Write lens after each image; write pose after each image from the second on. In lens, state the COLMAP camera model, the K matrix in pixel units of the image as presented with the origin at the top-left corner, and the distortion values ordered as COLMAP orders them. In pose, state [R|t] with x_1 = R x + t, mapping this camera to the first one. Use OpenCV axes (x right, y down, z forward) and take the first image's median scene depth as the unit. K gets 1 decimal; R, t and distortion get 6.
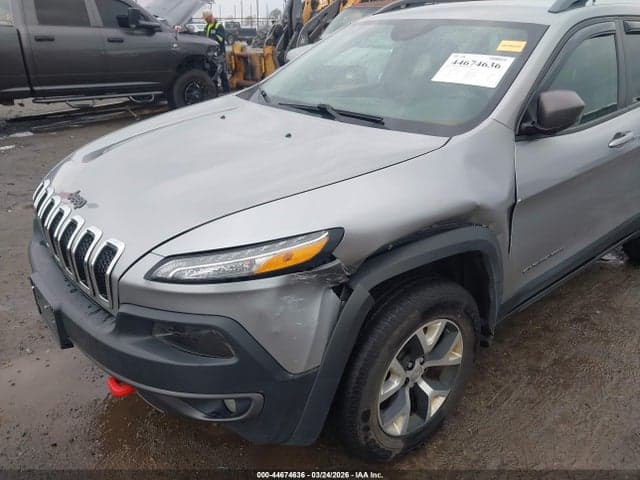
lens RADIAL K [[501.2, 0, 320.0], [0, 501.2, 240.0], [0, 0, 1]] dist [0.053453, -0.082091]
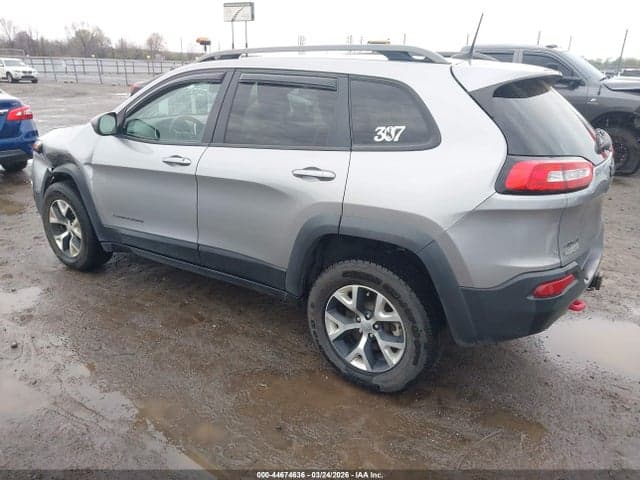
lens RADIAL K [[501.2, 0, 320.0], [0, 501.2, 240.0], [0, 0, 1]] dist [0.053453, -0.082091]
pose [[0.269338, 0.307858, -0.912513, 2.414995], [-0.395248, 0.899387, 0.186768, -0.505545], [0.878200, 0.310366, 0.363919, 1.152096]]
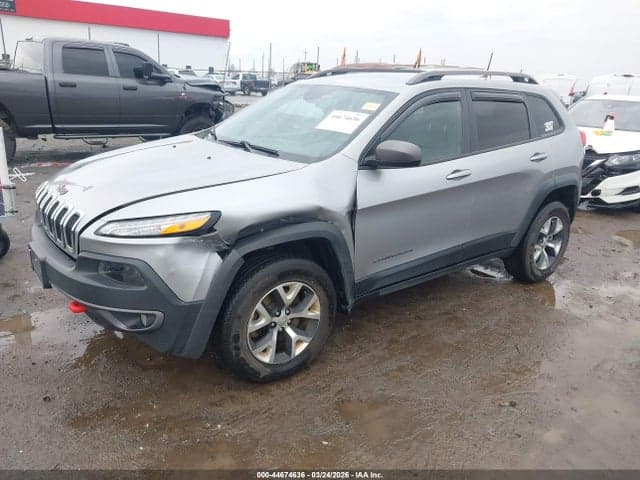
lens RADIAL K [[501.2, 0, 320.0], [0, 501.2, 240.0], [0, 0, 1]] dist [0.053453, -0.082091]
pose [[0.998701, 0.043757, -0.026102, 0.320436], [-0.045997, 0.994650, -0.092494, 0.157400], [0.021915, 0.093574, 0.995371, -0.463716]]
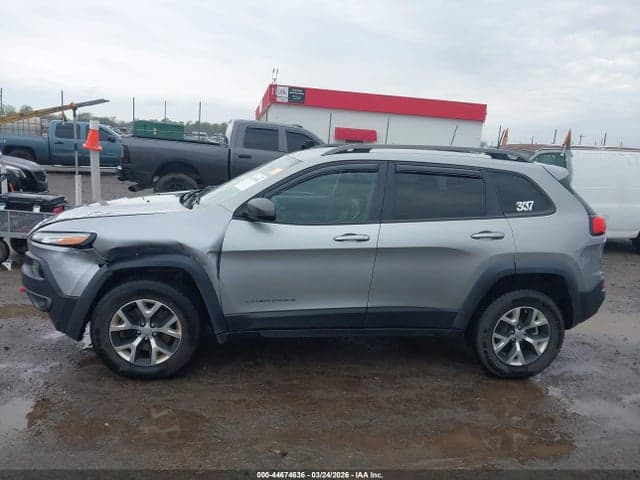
lens RADIAL K [[501.2, 0, 320.0], [0, 501.2, 240.0], [0, 0, 1]] dist [0.053453, -0.082091]
pose [[0.848417, 0.145174, -0.509032, 1.574567], [-0.260644, 0.951569, -0.163037, 0.084926], [0.460710, 0.270999, 0.845166, -0.337521]]
